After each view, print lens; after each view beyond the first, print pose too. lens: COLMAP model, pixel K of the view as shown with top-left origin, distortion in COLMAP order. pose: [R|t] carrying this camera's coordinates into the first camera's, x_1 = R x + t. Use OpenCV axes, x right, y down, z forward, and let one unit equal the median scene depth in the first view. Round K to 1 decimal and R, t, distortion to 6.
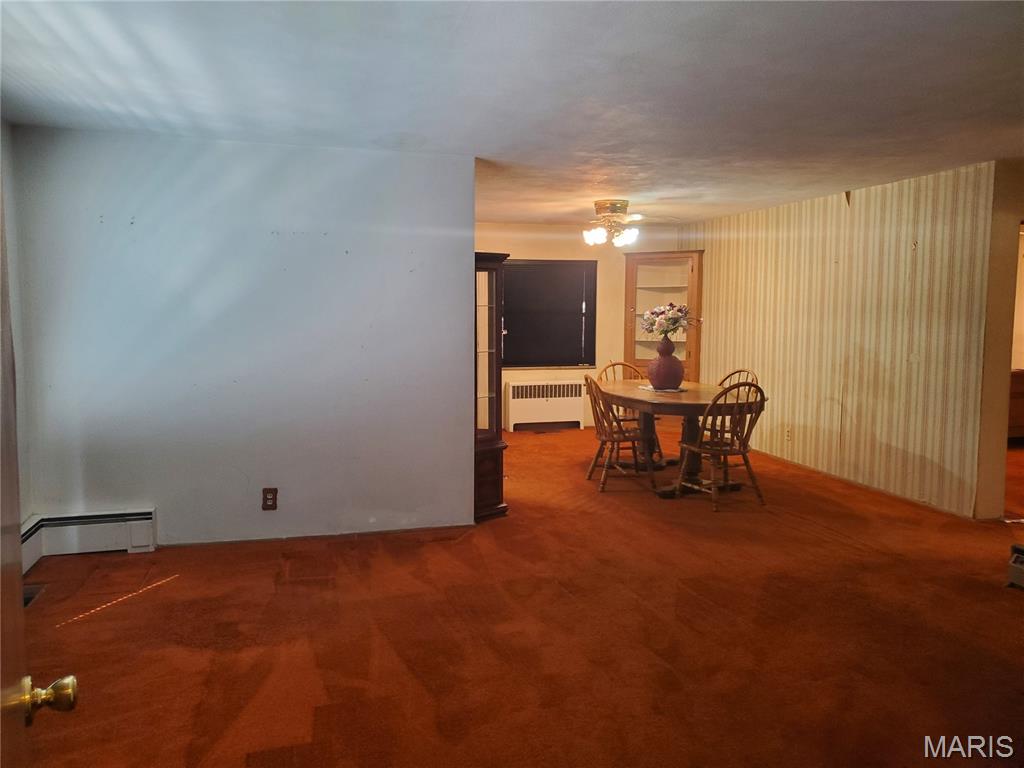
lens RADIAL K [[793.7, 0, 492.8], [0, 793.7, 365.1], [0, 0, 1]] dist [0.005267, -0.000776]
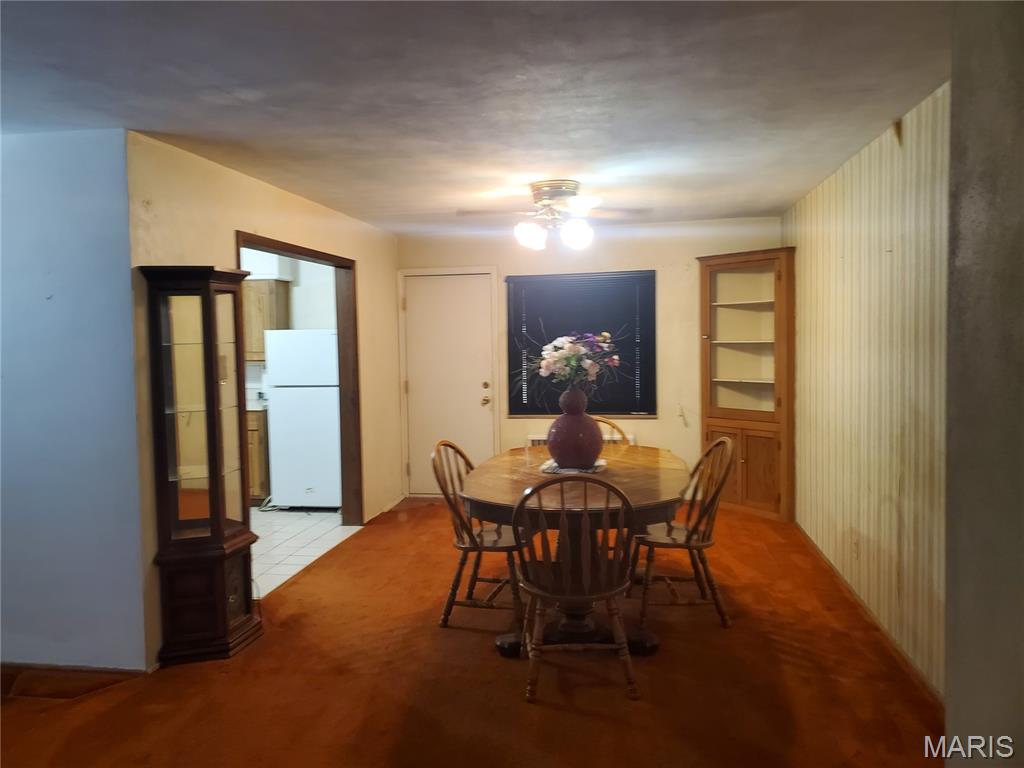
lens RADIAL K [[793.7, 0, 492.8], [0, 793.7, 365.1], [0, 0, 1]] dist [0.005267, -0.000776]
pose [[0.914644, -0.003099, -0.404249, 0.403790], [-0.009563, 0.999525, -0.029299, -0.031244], [0.404148, 0.030664, 0.914179, 0.388042]]
